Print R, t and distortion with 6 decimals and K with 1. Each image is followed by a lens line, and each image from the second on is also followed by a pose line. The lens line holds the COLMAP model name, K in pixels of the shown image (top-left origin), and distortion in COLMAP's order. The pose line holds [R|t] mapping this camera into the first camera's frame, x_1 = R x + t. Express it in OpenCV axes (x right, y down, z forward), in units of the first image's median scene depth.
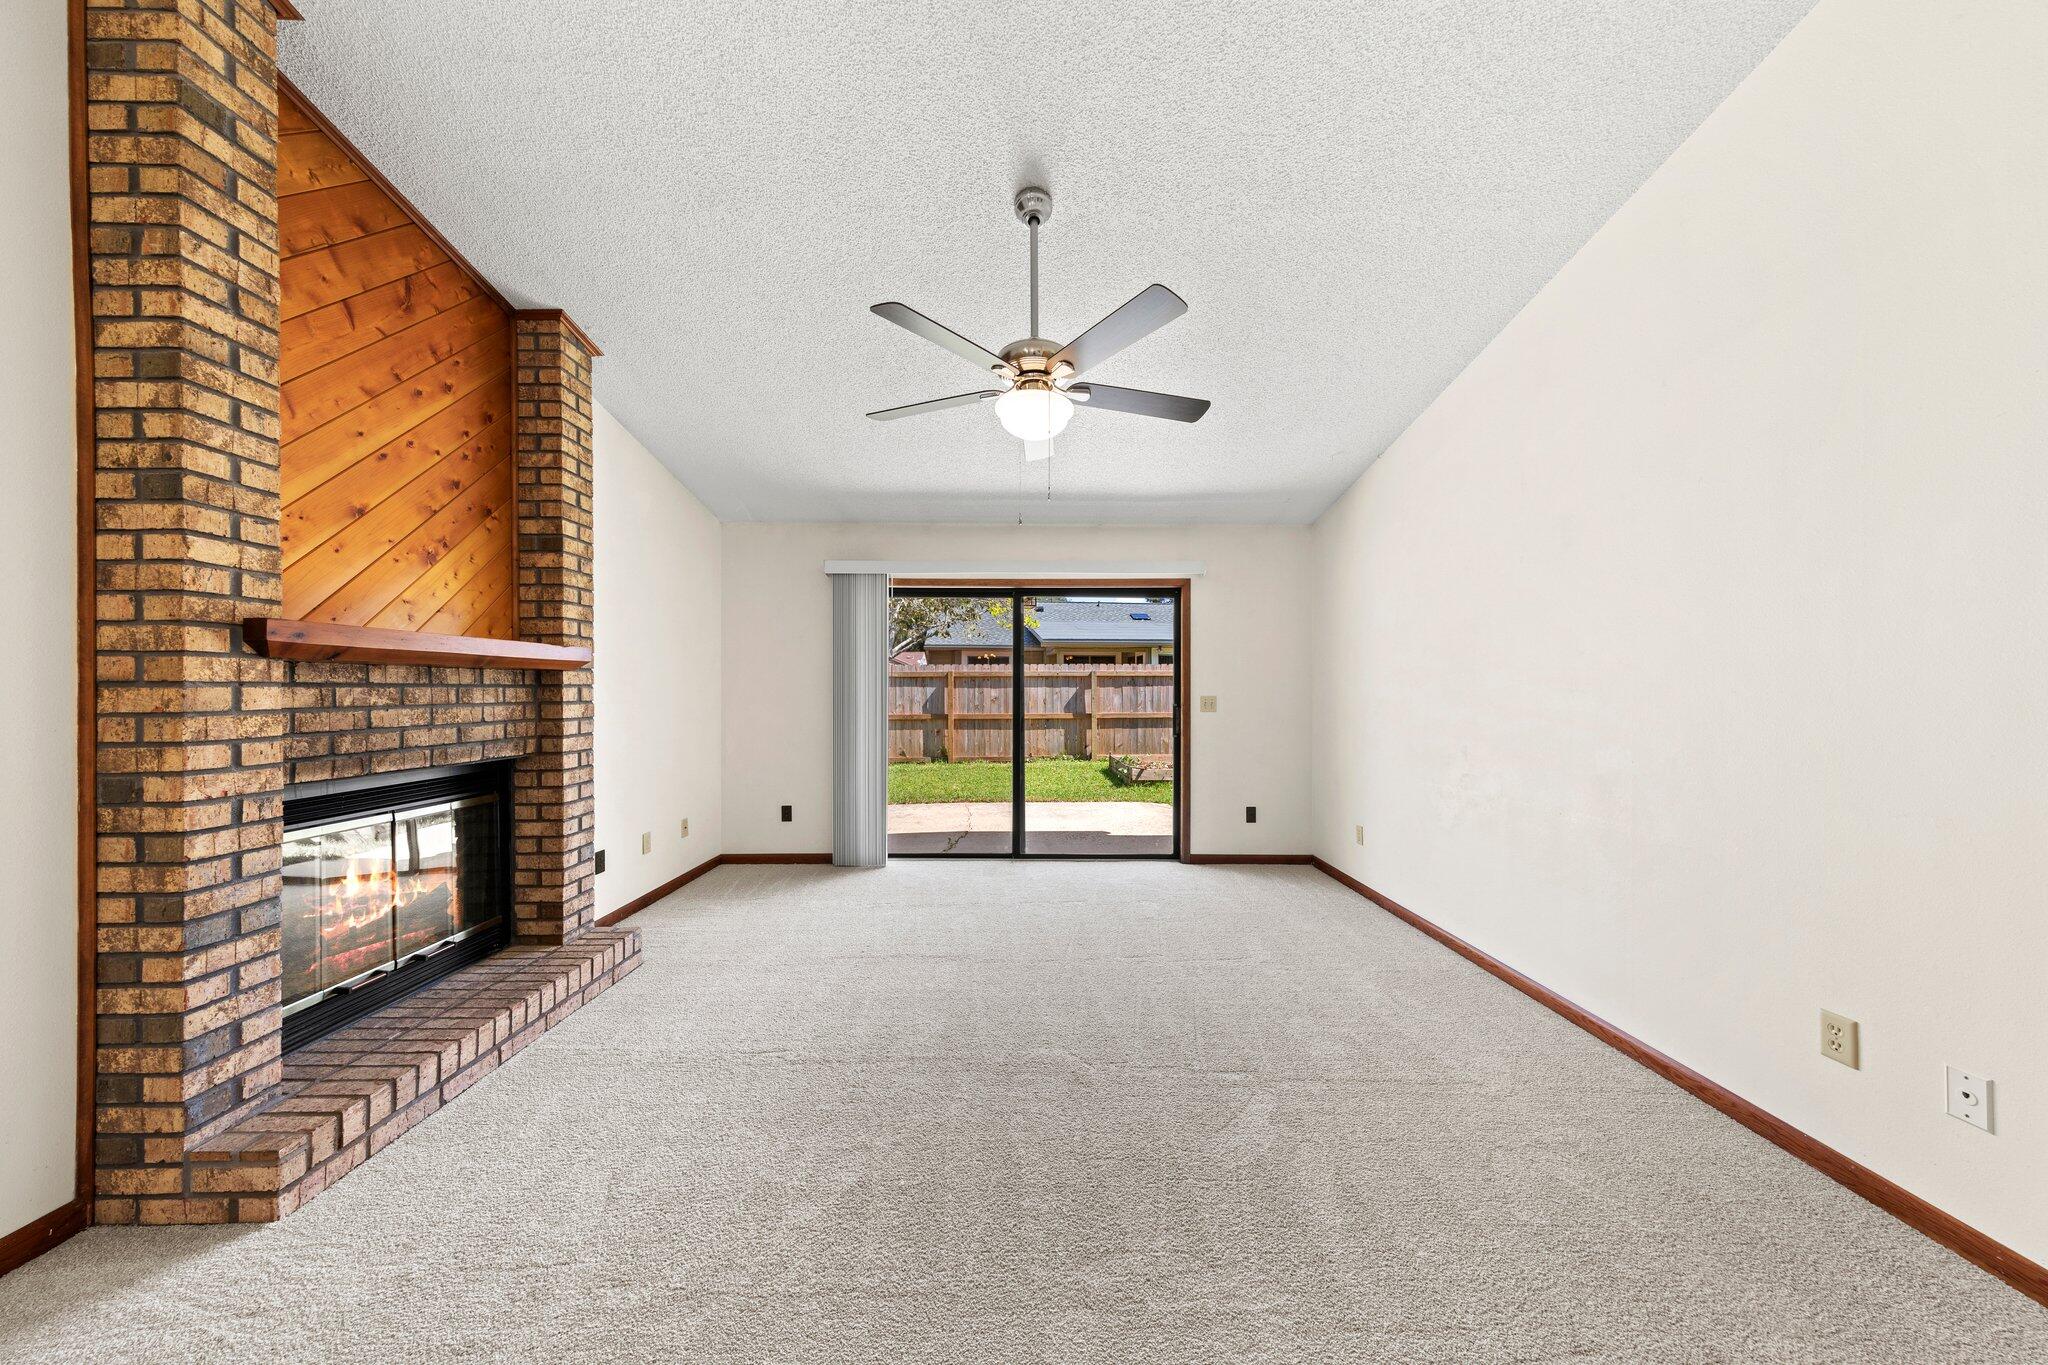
lens RADIAL K [[645.6, 0, 1022.8], [0, 645.6, 691.4], [0, 0, 1]] dist [0.005153, -0.000647]
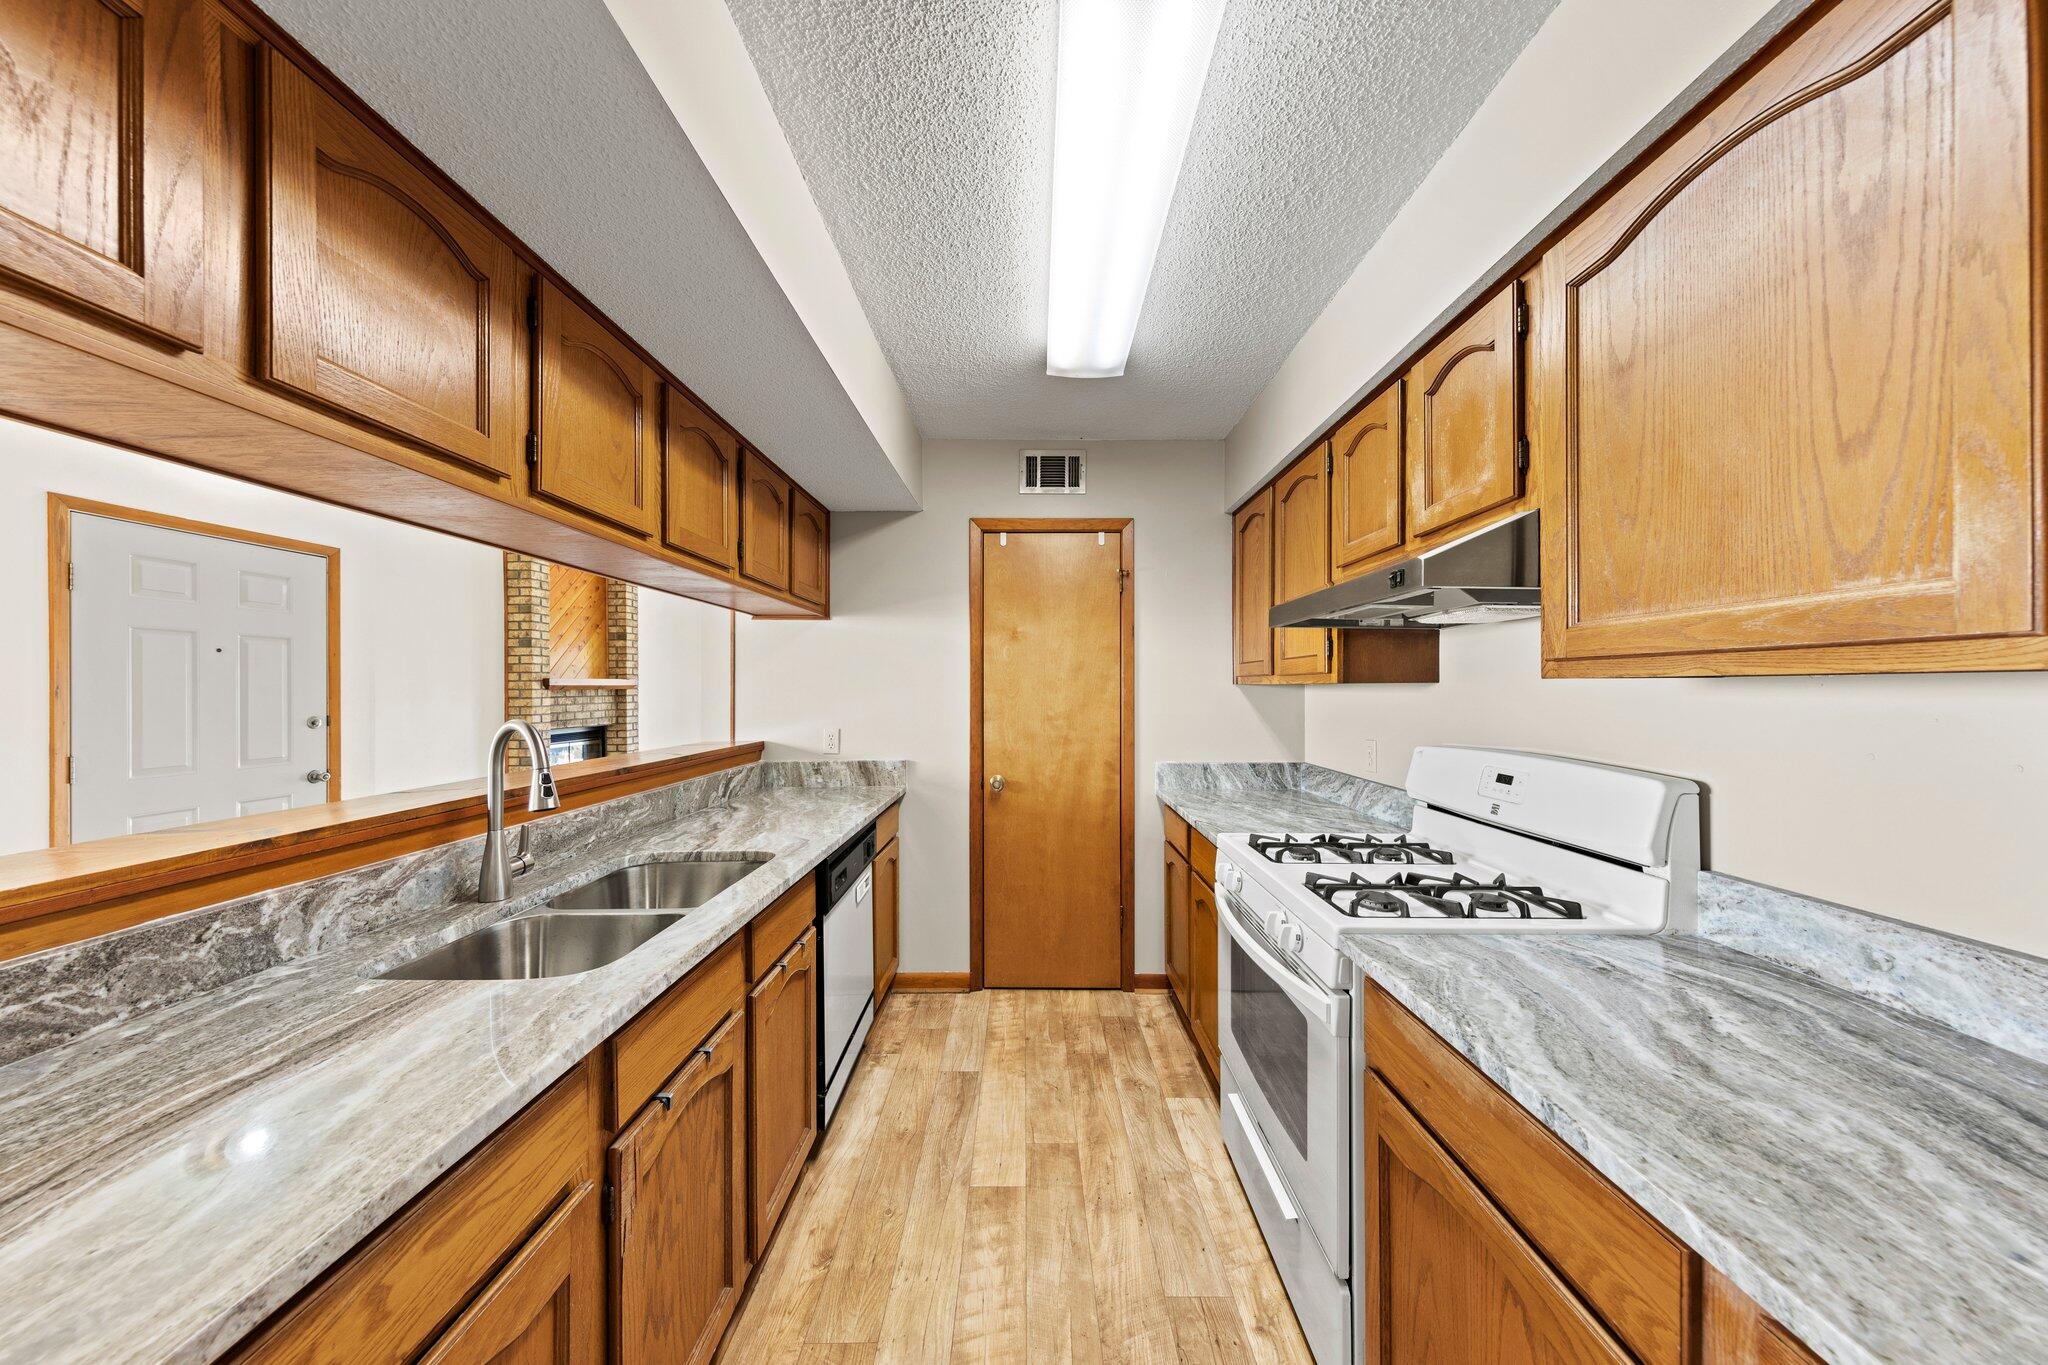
lens RADIAL K [[645.6, 0, 1029.4], [0, 645.6, 688.6], [0, 0, 1]] dist [0.005153, -0.000647]
pose [[0.999954, -0.003000, -0.009075, 1.040427], [0.003015, 0.999994, 0.001614, -0.043496], [0.009070, -0.001642, 0.999958, -1.790738]]
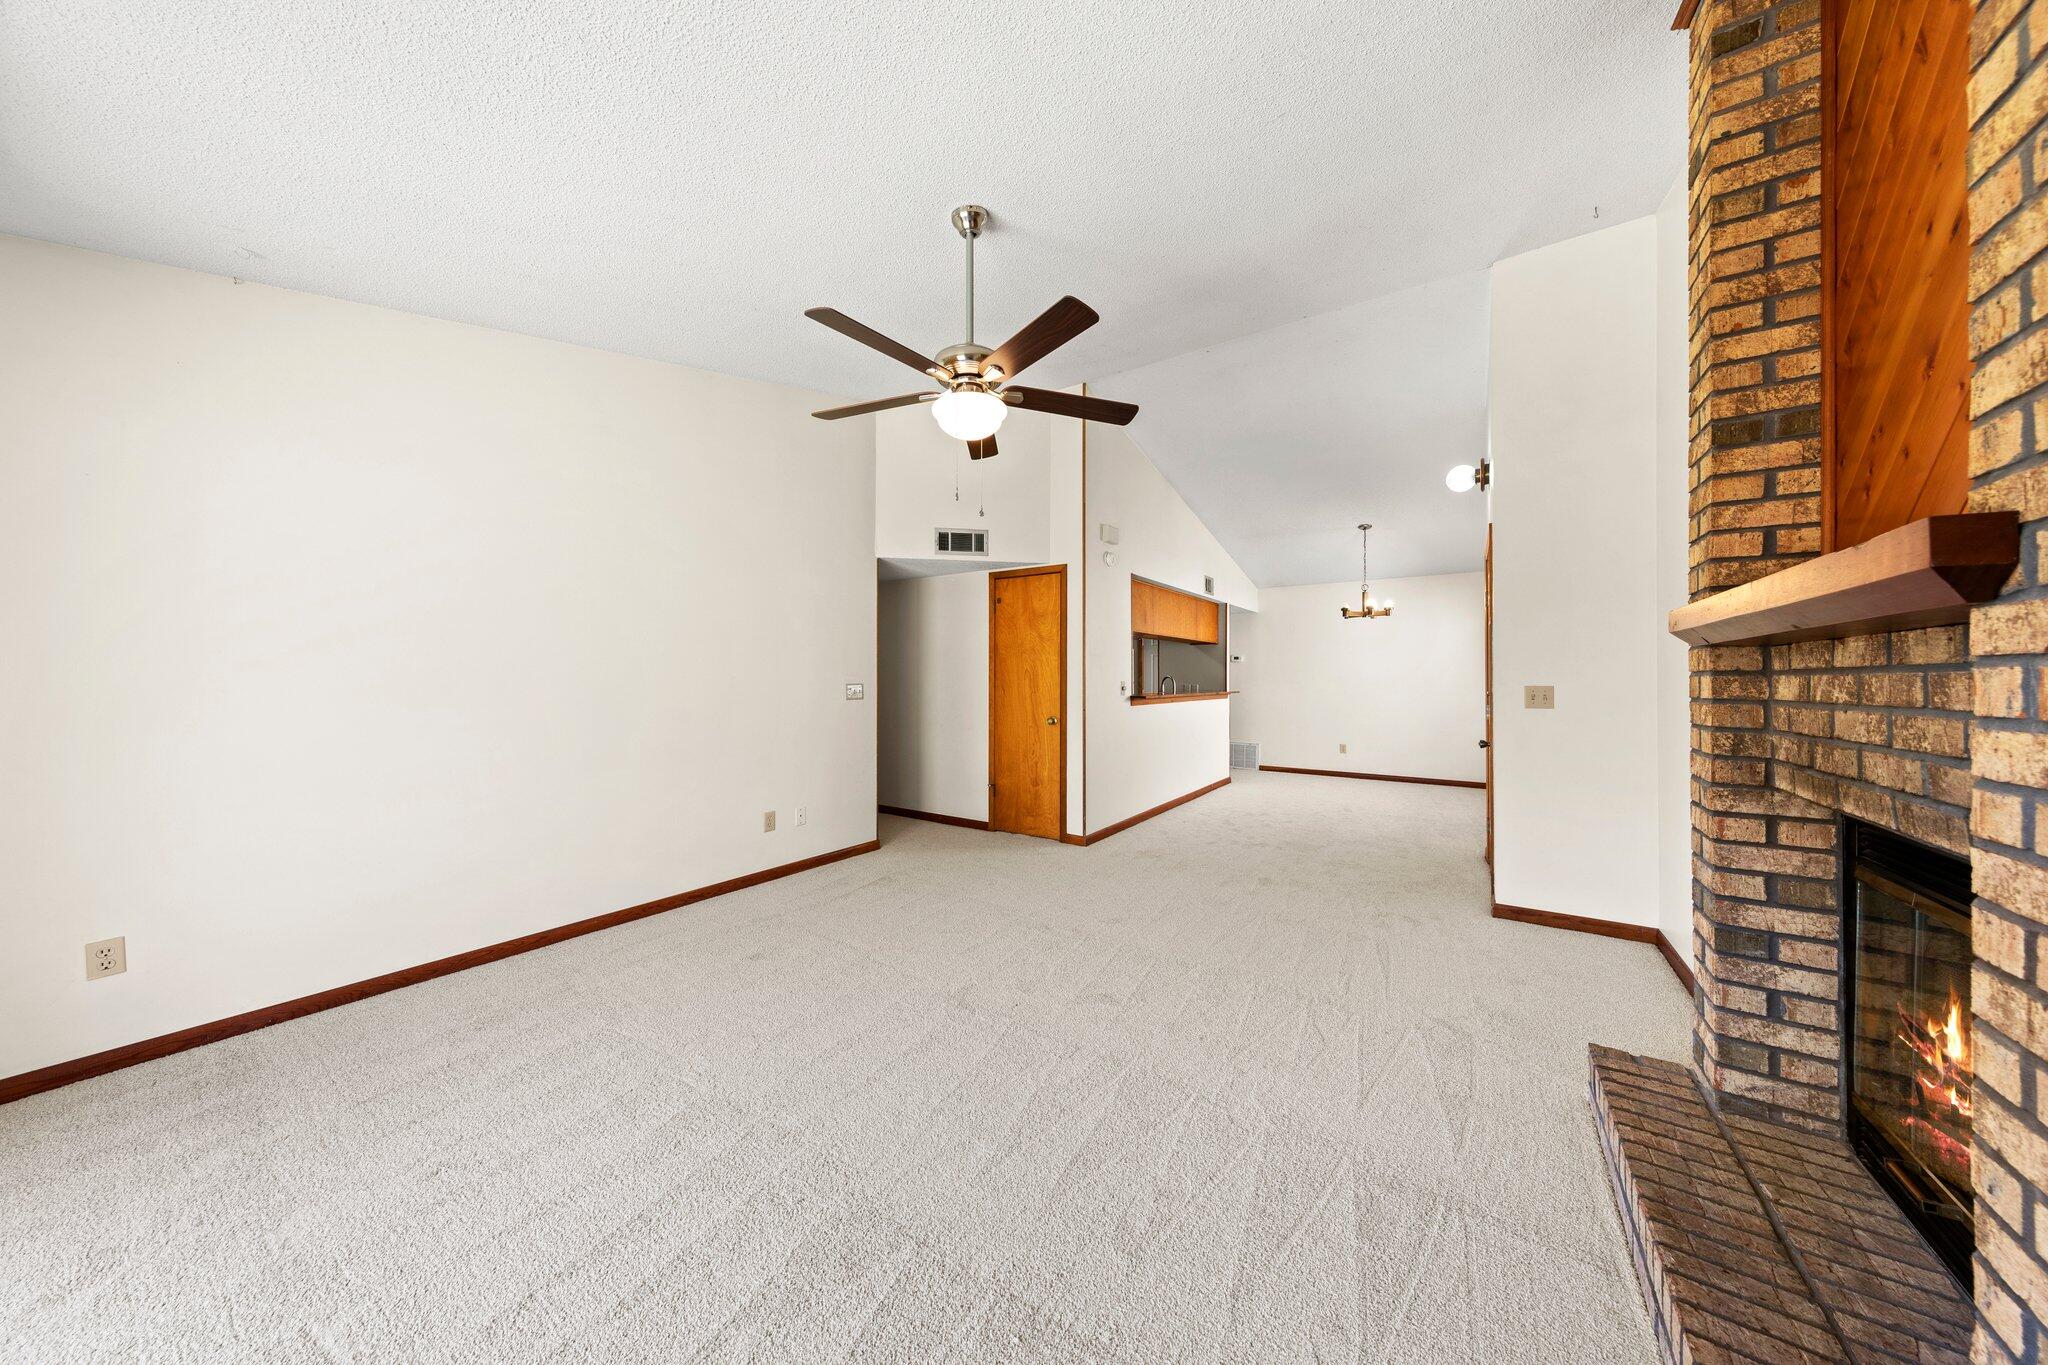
lens RADIAL K [[645.6, 0, 1017.9], [0, 645.6, 666.9], [0, 0, 1]] dist [0.005153, -0.000647]
pose [[-0.822112, 0.006201, 0.569293, -0.679868], [-0.004401, 0.999842, -0.017246, 0.000973], [-0.569309, -0.016683, -0.821954, 1.910354]]
